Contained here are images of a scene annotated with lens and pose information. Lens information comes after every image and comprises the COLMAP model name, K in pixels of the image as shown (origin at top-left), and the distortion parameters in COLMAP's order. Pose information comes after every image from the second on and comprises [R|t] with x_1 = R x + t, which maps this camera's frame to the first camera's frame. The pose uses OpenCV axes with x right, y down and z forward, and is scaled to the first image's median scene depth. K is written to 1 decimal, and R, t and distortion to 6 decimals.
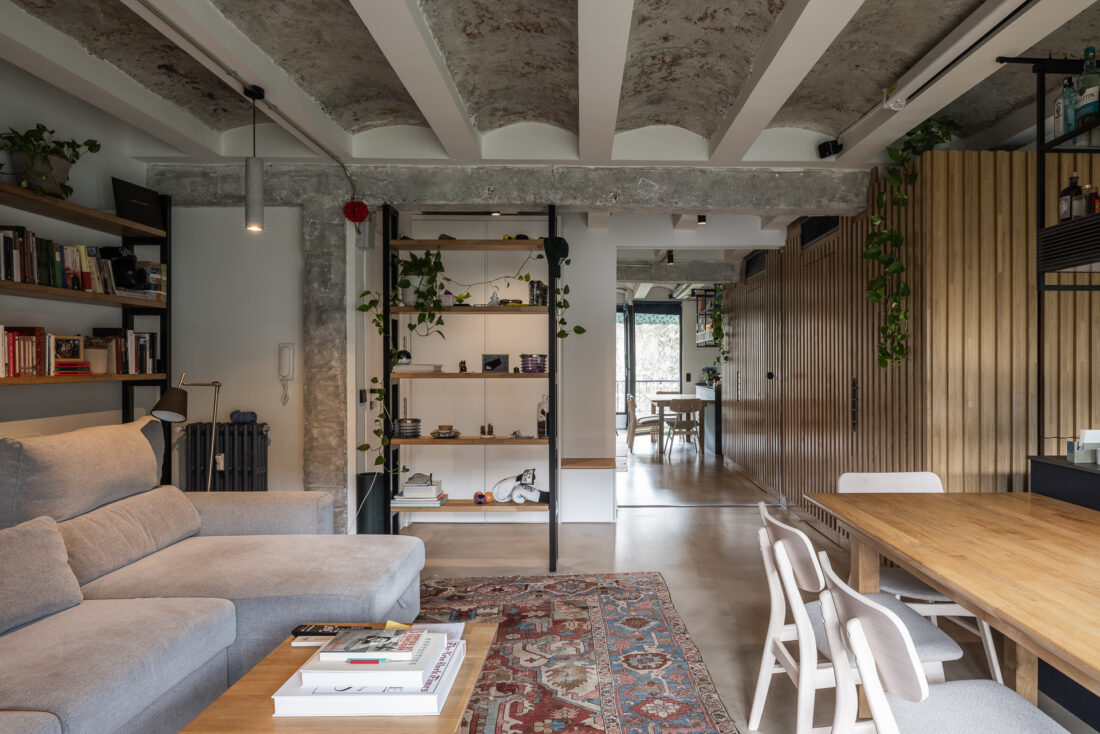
lens RADIAL K [[655.3, 0, 560.3], [0, 655.3, 358.0], [0, 0, 1]] dist [-0.005465, 0.000759]
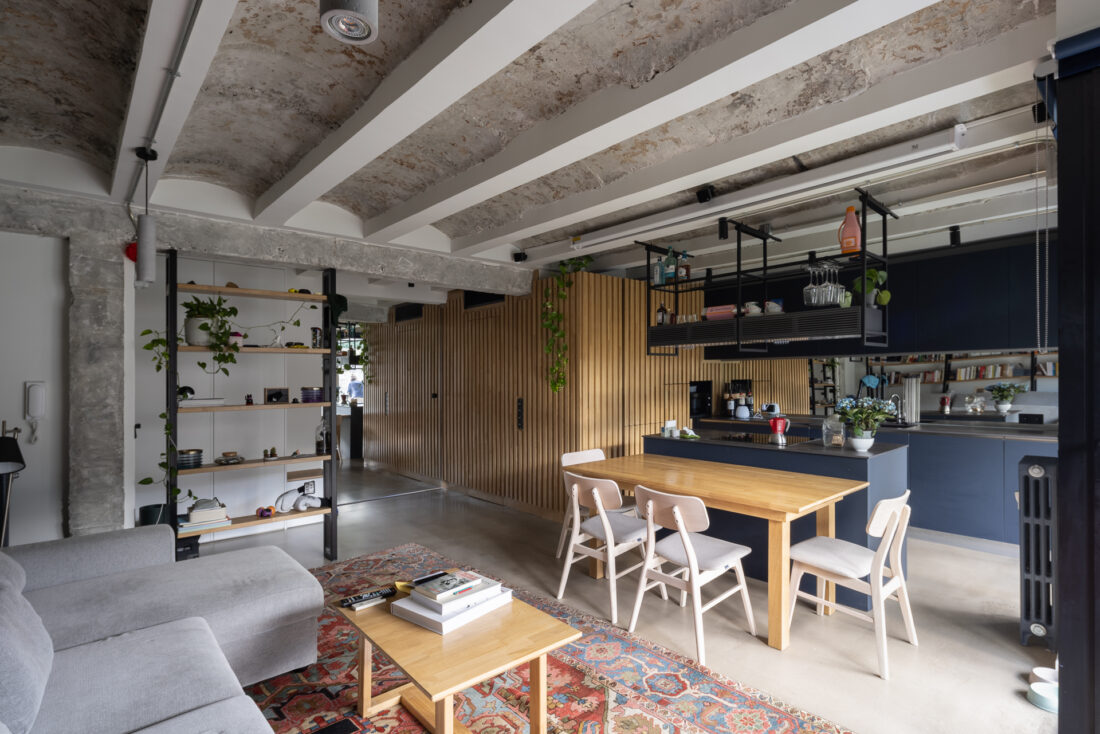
lens RADIAL K [[555.0, 0, 552.6], [0, 555.0, 372.8], [0, 0, 1]] dist [-0.020980, -0.000042]
pose [[0.749228, -0.007047, 0.662275, -0.394003], [0.007529, 0.999969, 0.002122, -0.031823], [-0.662270, 0.003396, 0.749258, -0.071793]]
